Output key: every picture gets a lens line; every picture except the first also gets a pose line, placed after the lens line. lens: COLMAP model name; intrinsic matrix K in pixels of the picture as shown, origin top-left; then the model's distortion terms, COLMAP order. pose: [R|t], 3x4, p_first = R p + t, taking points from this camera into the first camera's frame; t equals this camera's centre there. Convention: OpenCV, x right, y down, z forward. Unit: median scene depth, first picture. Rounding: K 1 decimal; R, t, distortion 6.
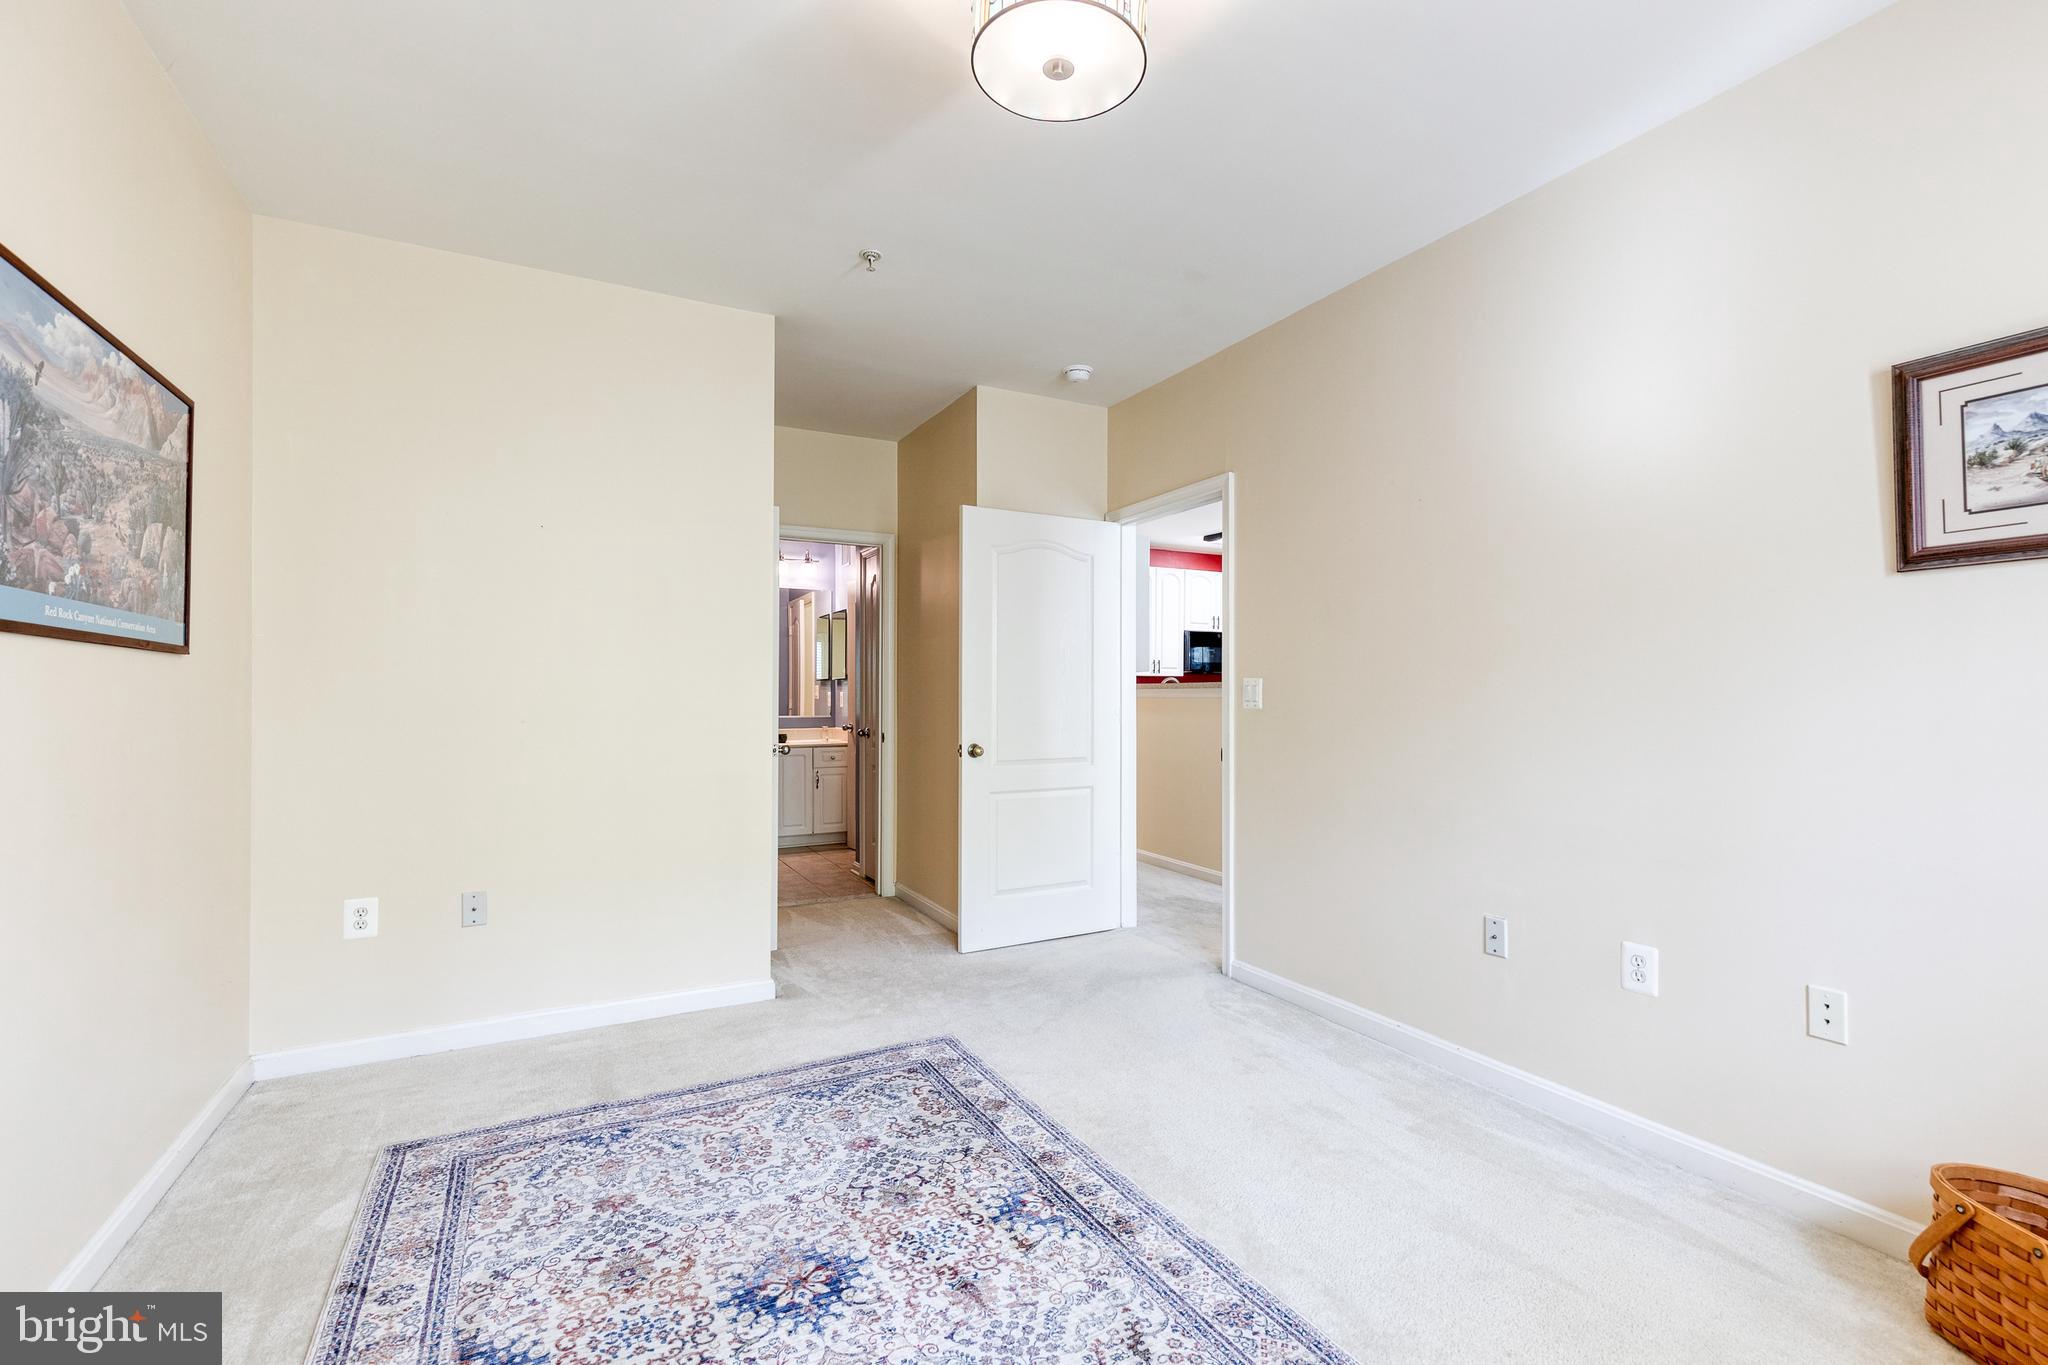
lens RADIAL K [[922.9, 0, 1043.9], [0, 922.9, 687.2], [0, 0, 1]] dist [0.004961, -0.000921]
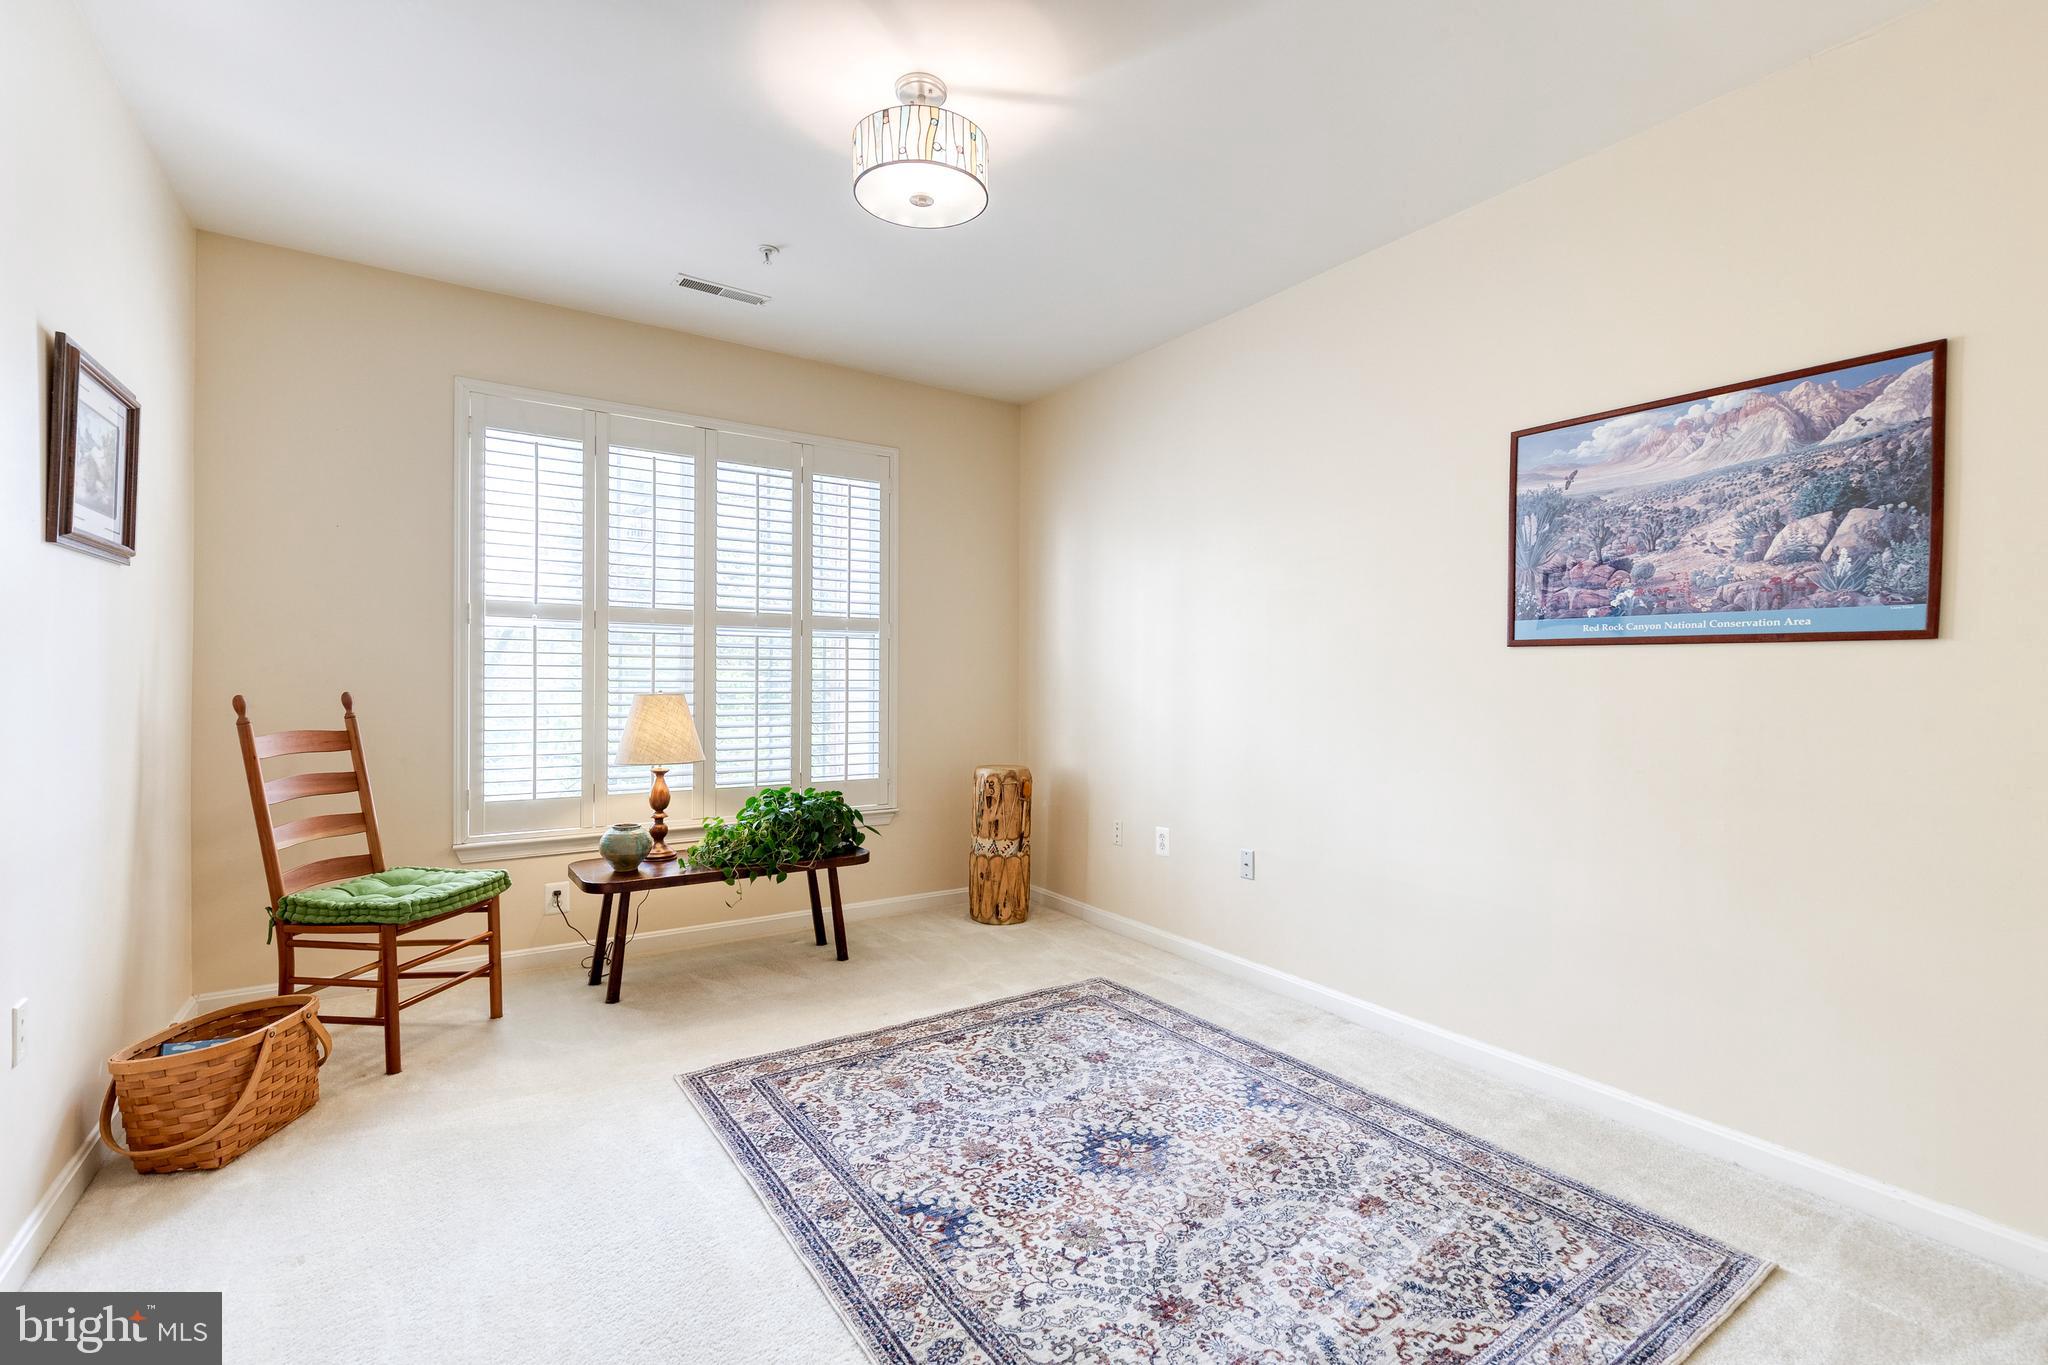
lens RADIAL K [[922.9, 0, 1043.9], [0, 922.9, 687.2], [0, 0, 1]] dist [0.004961, -0.000921]
pose [[-0.994793, -0.007614, -0.101631, -0.026016], [-0.007375, 0.999969, -0.002729, 0.022424], [0.101648, -0.001966, -0.994818, 1.976094]]
